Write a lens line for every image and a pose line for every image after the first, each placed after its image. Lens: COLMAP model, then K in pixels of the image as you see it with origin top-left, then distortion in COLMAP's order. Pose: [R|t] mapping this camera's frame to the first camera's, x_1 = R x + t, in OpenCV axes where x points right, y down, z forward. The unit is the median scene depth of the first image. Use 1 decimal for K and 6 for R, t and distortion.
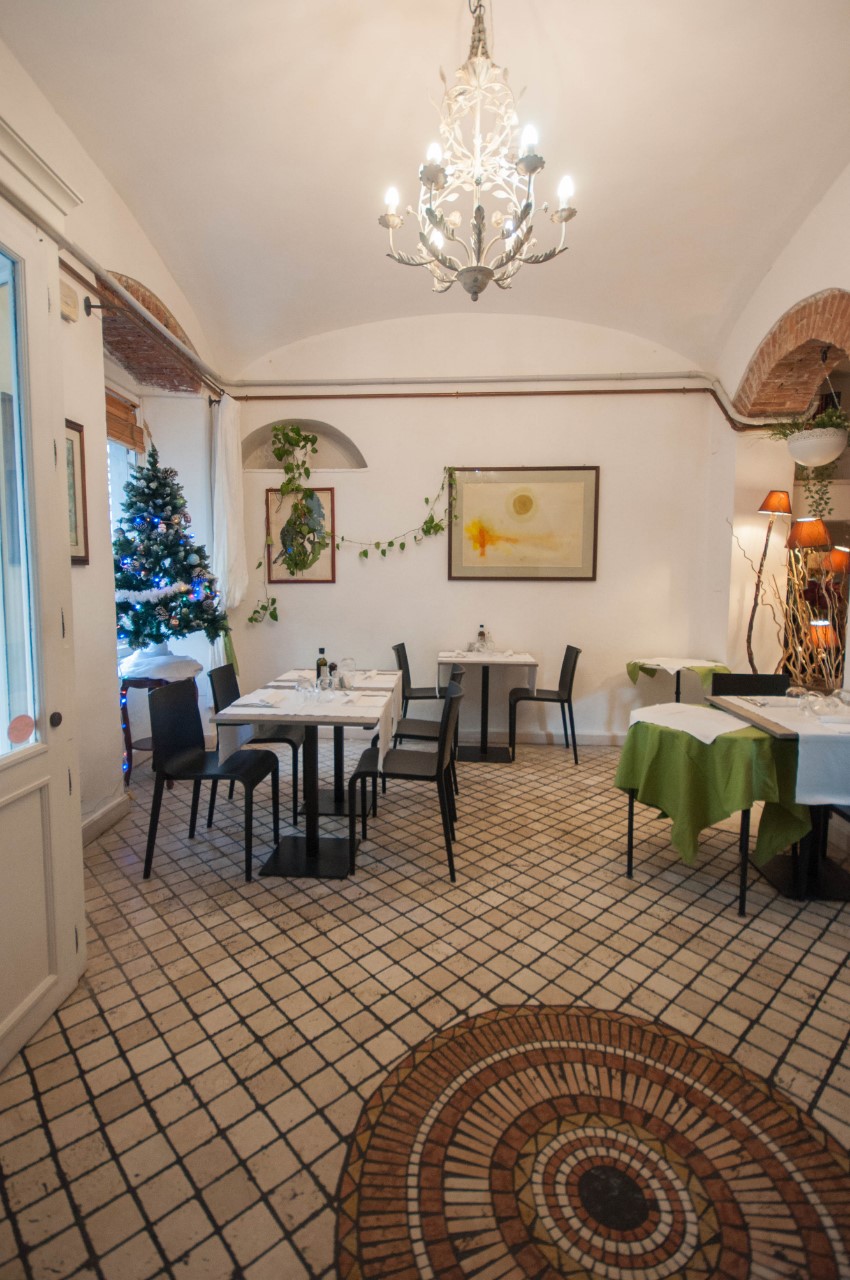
lens RADIAL K [[597.2, 0, 422.8], [0, 597.2, 621.9], [0, 0, 1]] dist [0.002937, -0.008198]
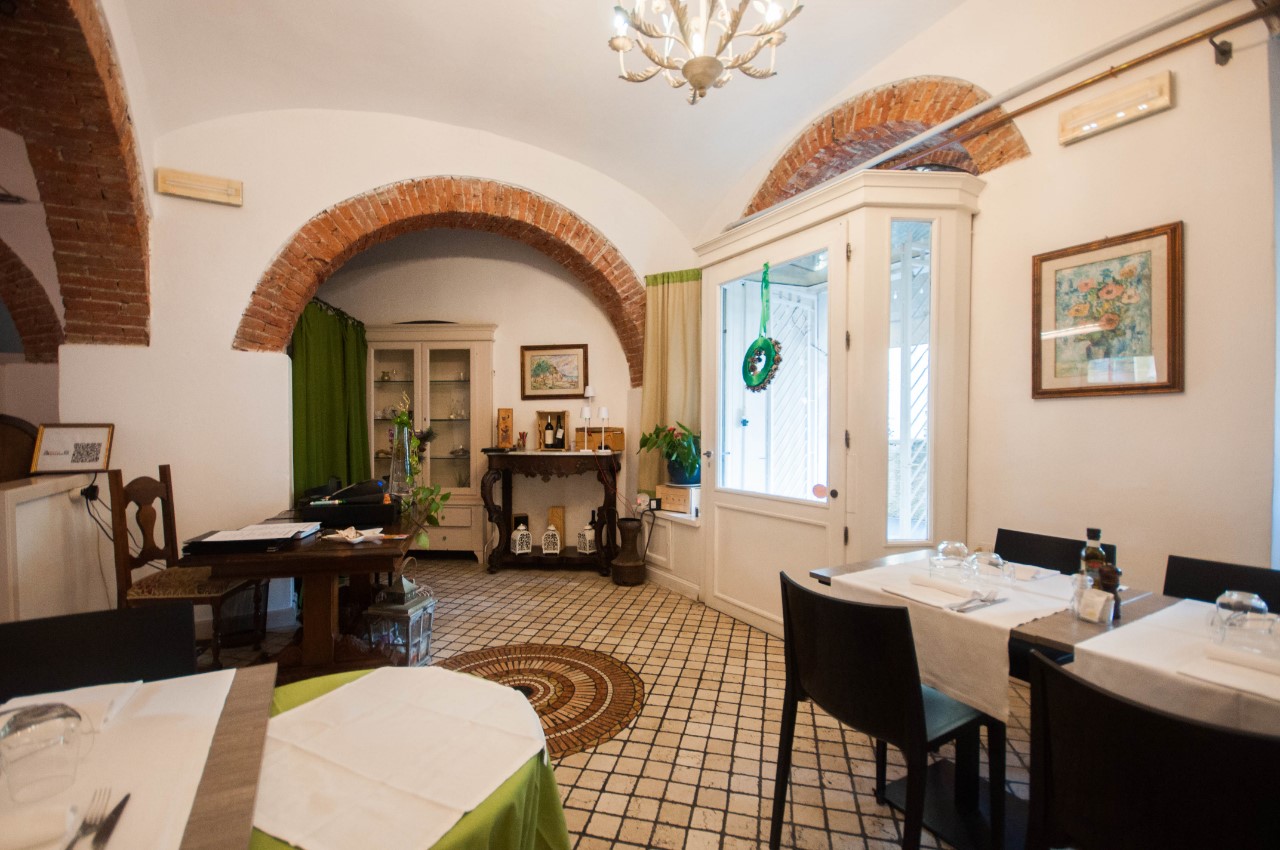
lens RADIAL K [[564.1, 0, 625.4], [0, 564.1, 438.5], [0, 0, 1]] dist [0.001984, -0.007665]
pose [[-0.849947, 0.005992, -0.526835, 0.457684], [-0.041709, 0.996032, 0.078619, -0.060069], [0.525215, 0.088796, -0.846324, 1.229691]]
